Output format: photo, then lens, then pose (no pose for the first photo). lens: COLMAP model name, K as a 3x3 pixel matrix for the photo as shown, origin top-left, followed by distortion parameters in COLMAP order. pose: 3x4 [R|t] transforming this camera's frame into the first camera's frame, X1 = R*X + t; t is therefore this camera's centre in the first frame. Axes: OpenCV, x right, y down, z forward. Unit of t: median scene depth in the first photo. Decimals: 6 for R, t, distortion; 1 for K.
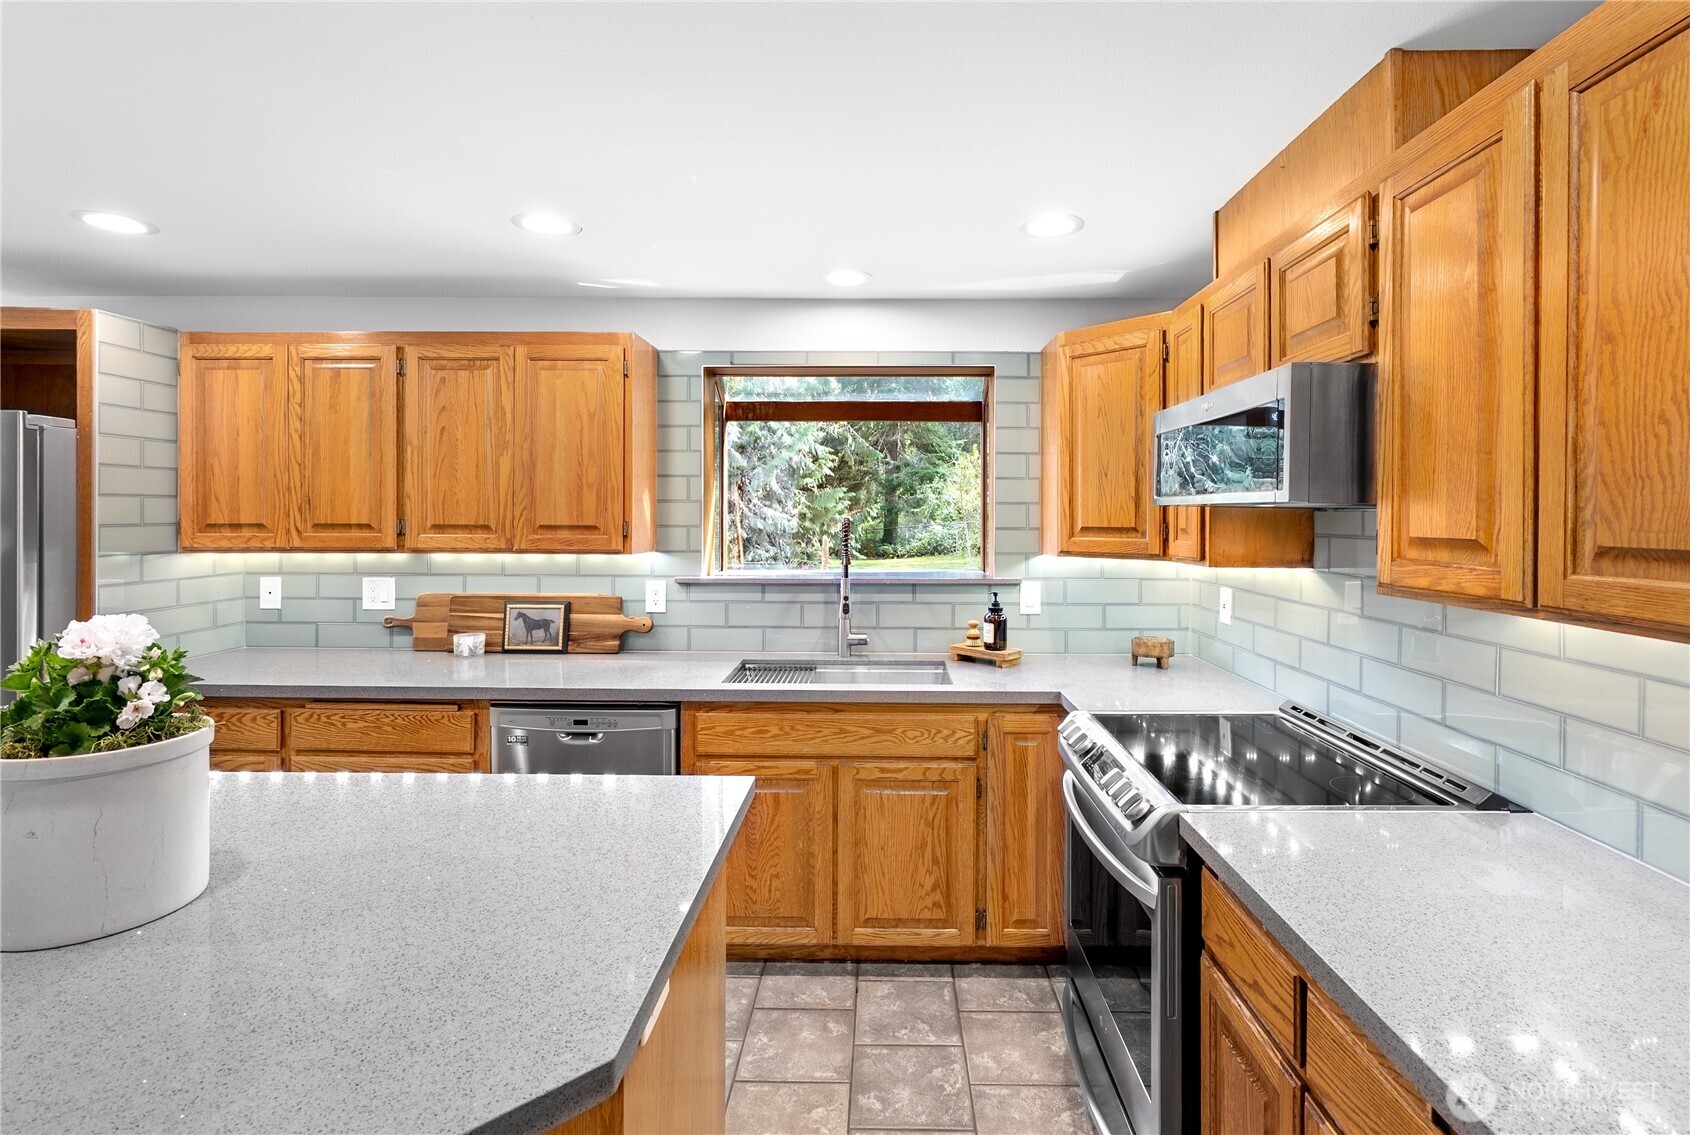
lens RADIAL K [[787.7, 0, 851.4], [0, 787.7, 521.2], [0, 0, 1]] dist [-0.002403, -0.000286]
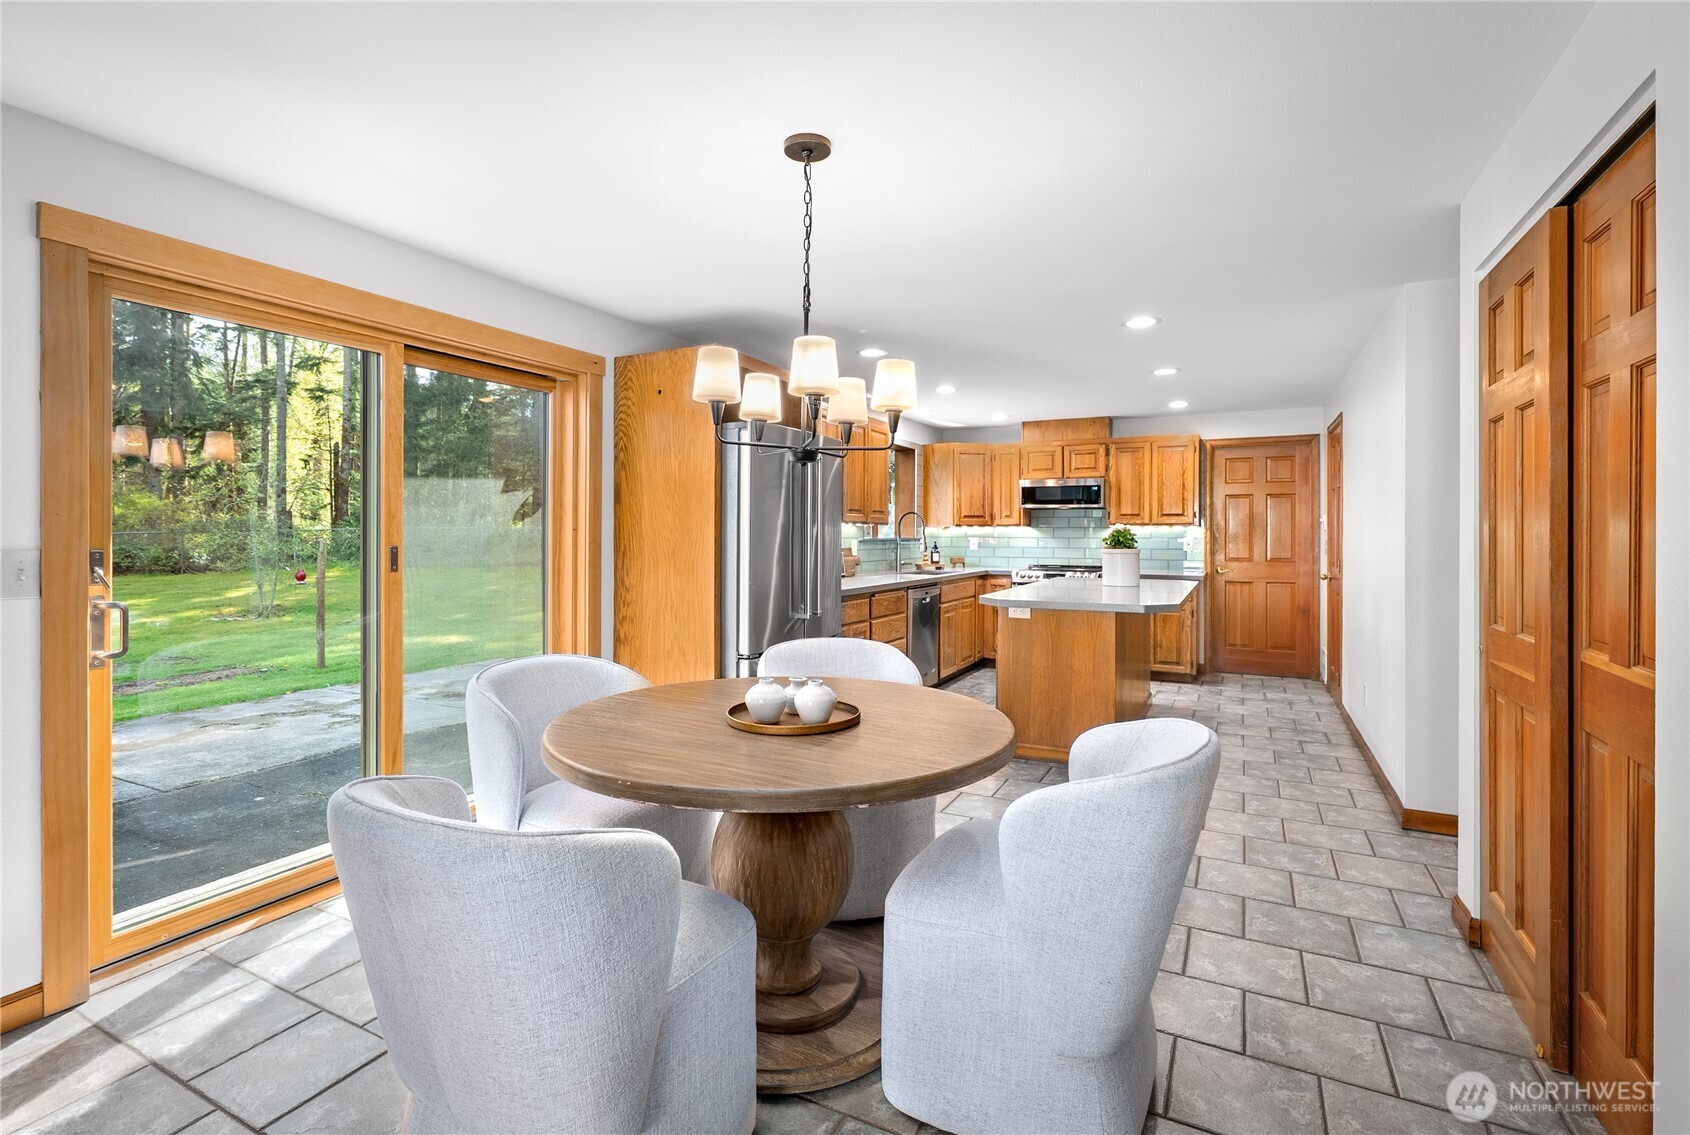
lens RADIAL K [[781.4, 0, 841.2], [0, 781.4, 530.7], [0, 0, 1]] dist [-0.000255, -0.000050]
pose [[0.450429, 0.000303, 0.892812, -2.277577], [0.003876, 0.999990, -0.002295, 0.063459], [-0.892804, 0.004494, 0.450423, 0.142416]]
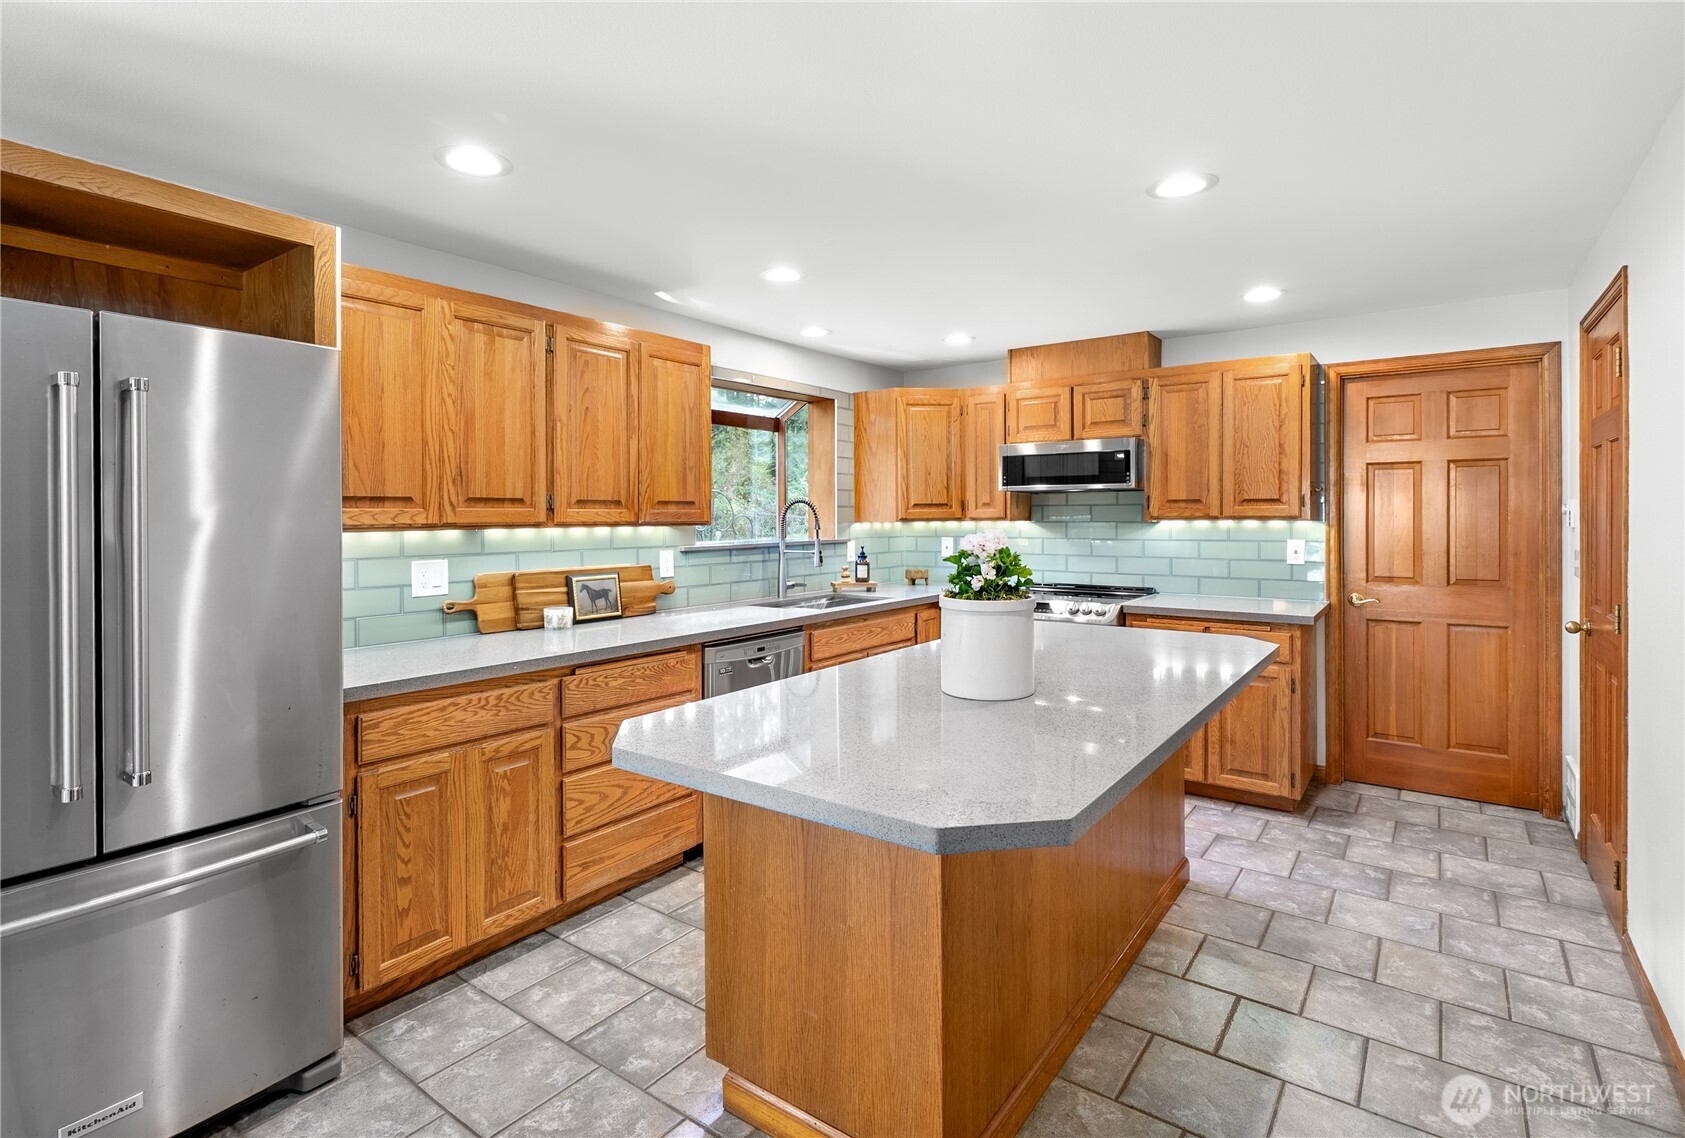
lens RADIAL K [[823.2, 0, 848.0], [0, 823.2, 520.2], [0, 0, 1]] dist [0.011003, 0.000160]
pose [[0.577802, -0.011792, 0.816091, -1.219074], [0.011715, 0.999912, 0.006154, 0.029046], [-0.816093, 0.006005, 0.577890, 0.073812]]
